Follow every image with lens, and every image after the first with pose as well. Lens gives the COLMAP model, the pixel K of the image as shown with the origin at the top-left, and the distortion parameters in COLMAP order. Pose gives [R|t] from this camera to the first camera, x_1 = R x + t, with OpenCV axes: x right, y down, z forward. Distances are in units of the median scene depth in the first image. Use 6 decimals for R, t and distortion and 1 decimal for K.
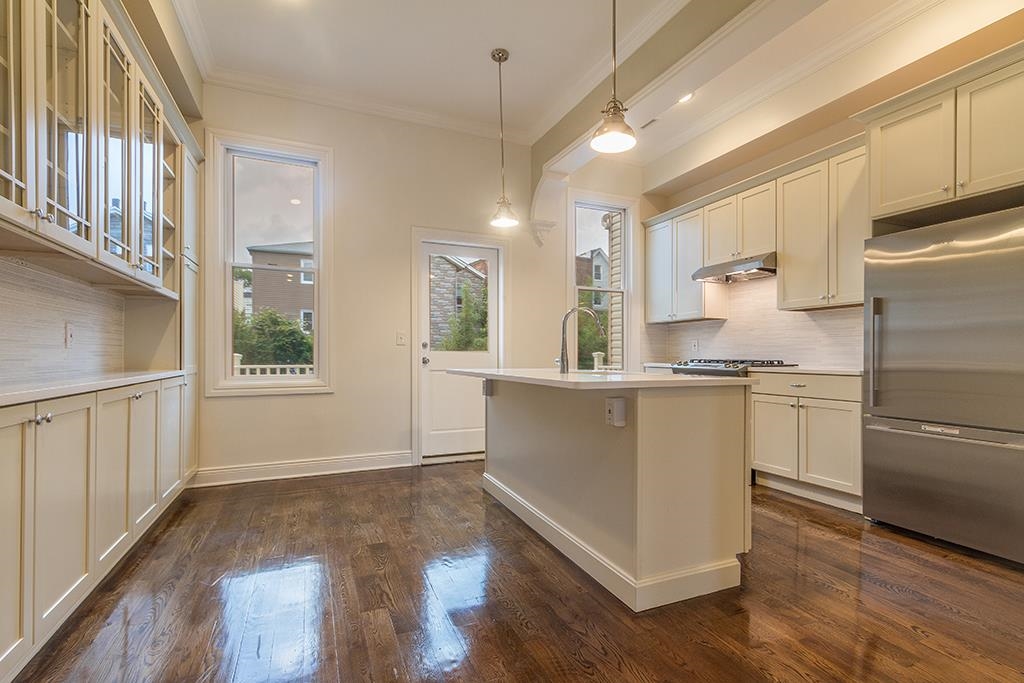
lens RADIAL K [[479.9, 0, 511.9], [0, 479.9, 357.3], [0, 0, 1]] dist [-0.000361, -0.000401]
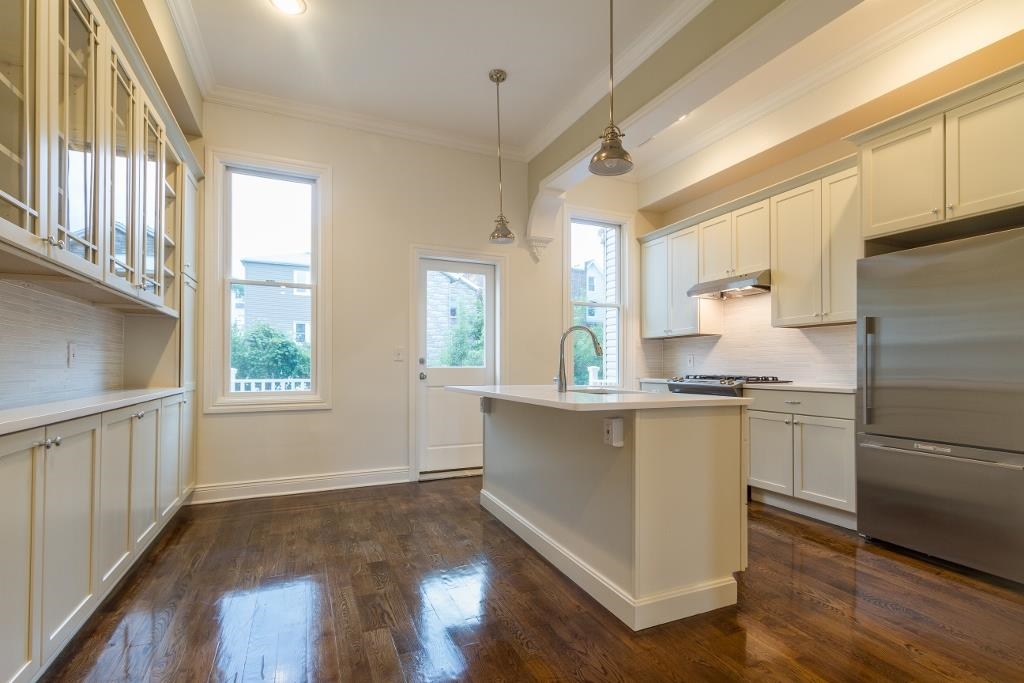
lens RADIAL K [[482.6, 0, 509.2], [0, 482.6, 362.7], [0, 0, 1]] dist [-0.001089, 0.000044]
pose [[0.999973, 0.001333, 0.007284, -0.010219], [-0.001245, 0.999926, -0.012139, -0.015723], [-0.007299, 0.012129, 0.999900, -0.015791]]
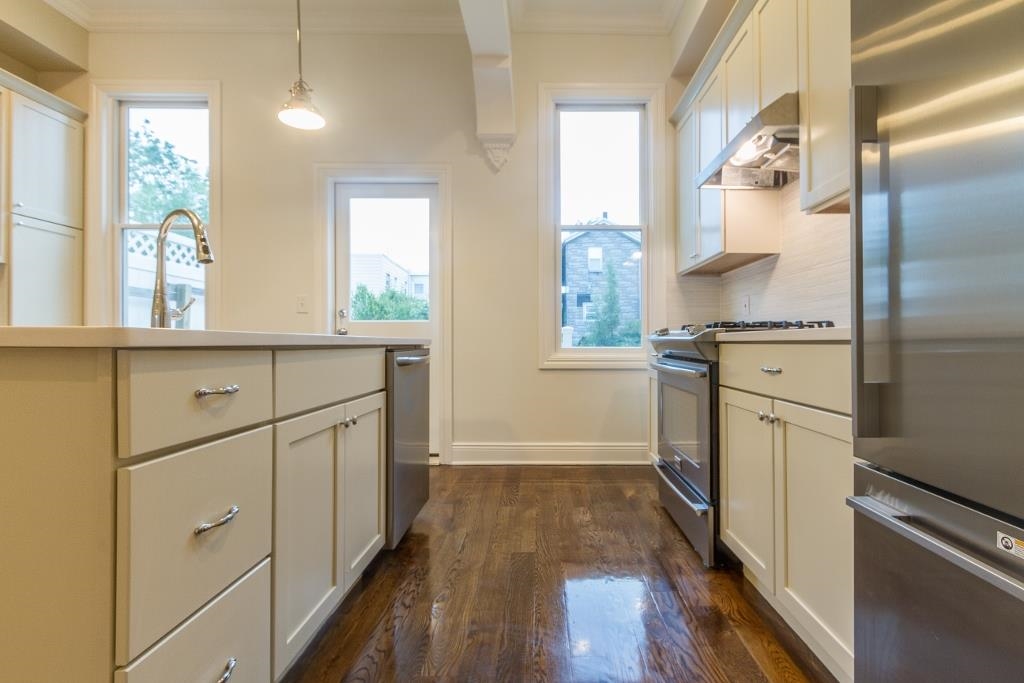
lens RADIAL K [[489.7, 0, 538.3], [0, 489.7, 338.6], [0, 0, 1]] dist [0.002117, 0.000277]
pose [[0.918374, -0.005518, -0.395675, 0.752489], [0.000112, 0.999906, -0.013685, 0.047072], [0.395714, 0.012524, 0.918288, 0.674177]]
